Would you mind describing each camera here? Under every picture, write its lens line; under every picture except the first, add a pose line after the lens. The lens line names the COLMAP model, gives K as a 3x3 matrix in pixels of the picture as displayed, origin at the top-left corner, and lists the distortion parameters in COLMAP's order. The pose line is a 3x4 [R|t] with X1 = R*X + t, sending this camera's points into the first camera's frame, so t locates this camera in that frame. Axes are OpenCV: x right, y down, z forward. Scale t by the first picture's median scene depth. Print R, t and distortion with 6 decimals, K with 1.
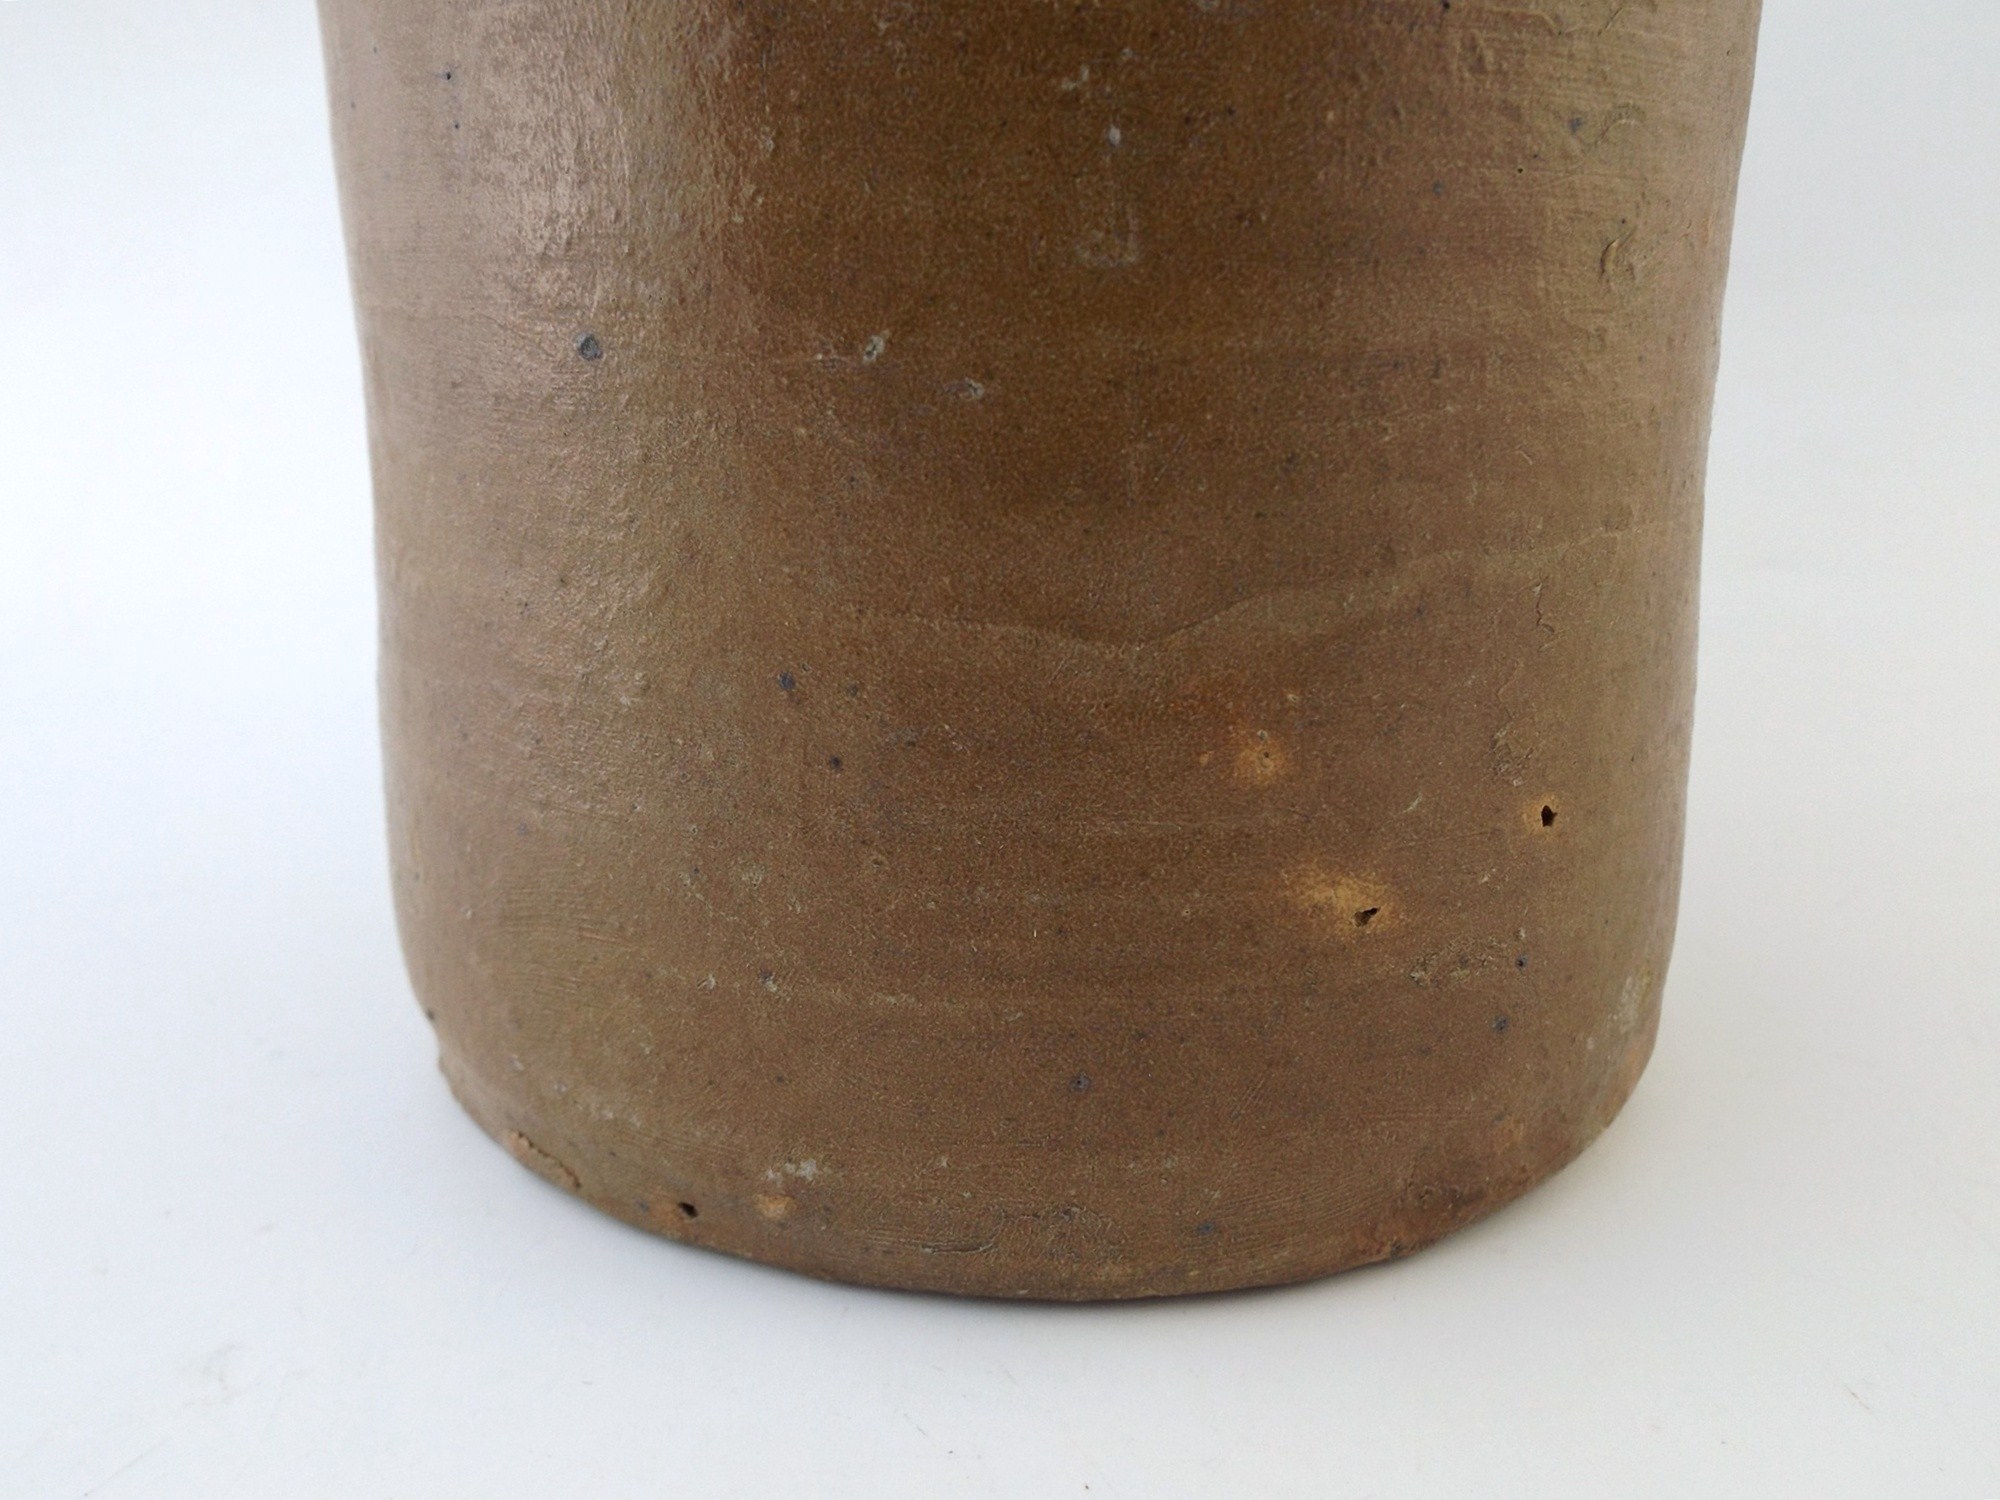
lens RADIAL K [[1399.3, 0, 1000.0], [0, 1399.3, 750.0], [0, 0, 1]] dist [0.017088, -0.000721]
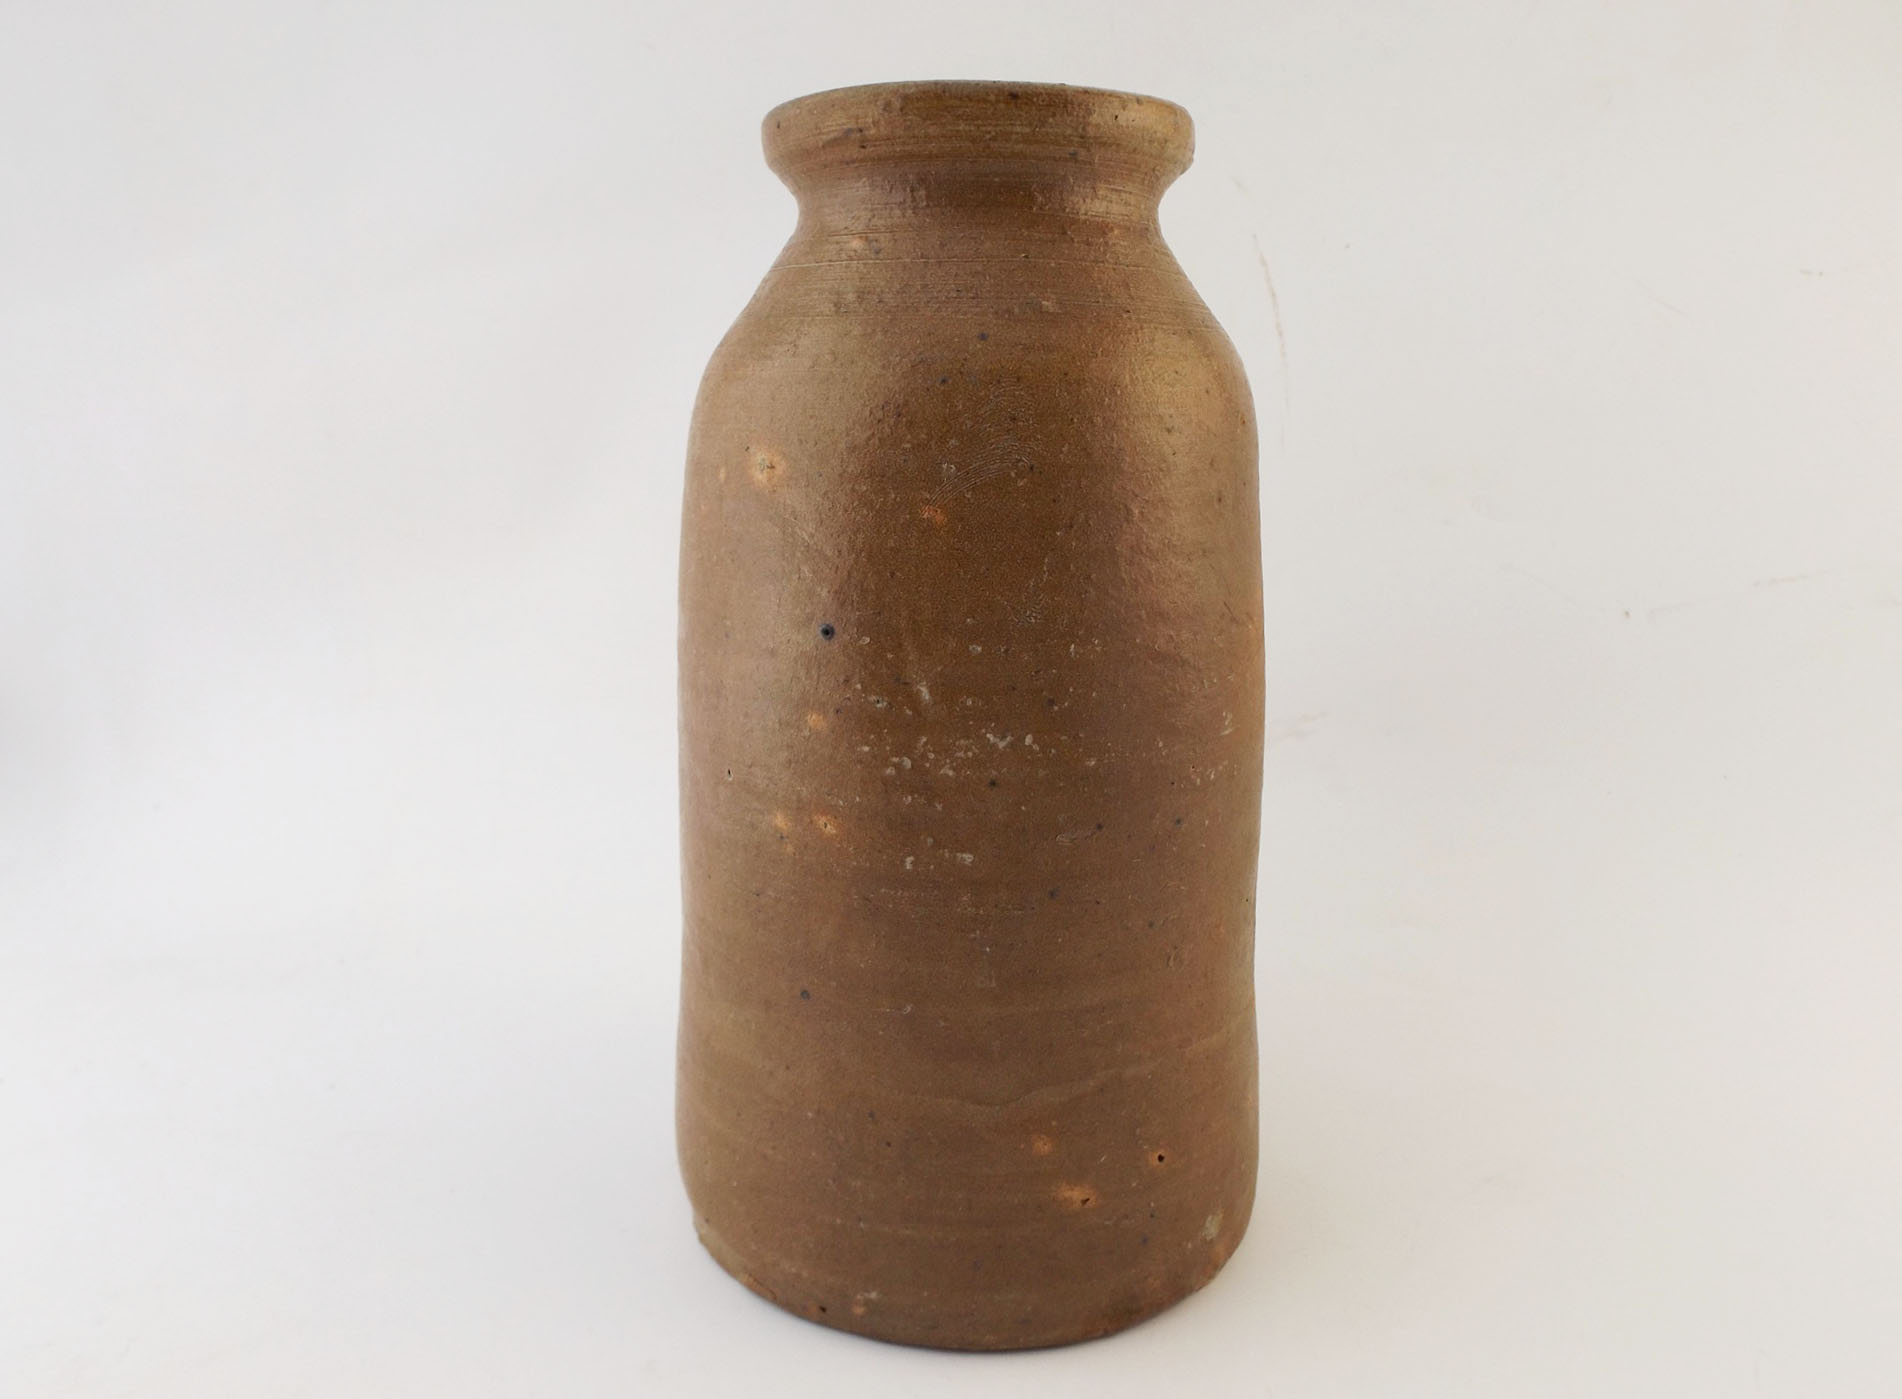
lens RADIAL K [[1377.0, 0, 951.0], [0, 1377.0, 699.5], [0, 0, 1]] dist [0.006967, 0.001887]
pose [[0.999822, 0.012520, -0.014127, 0.030592], [-0.013726, 0.995958, -0.088763, -0.582112], [0.012959, 0.088942, 0.995953, -1.660114]]
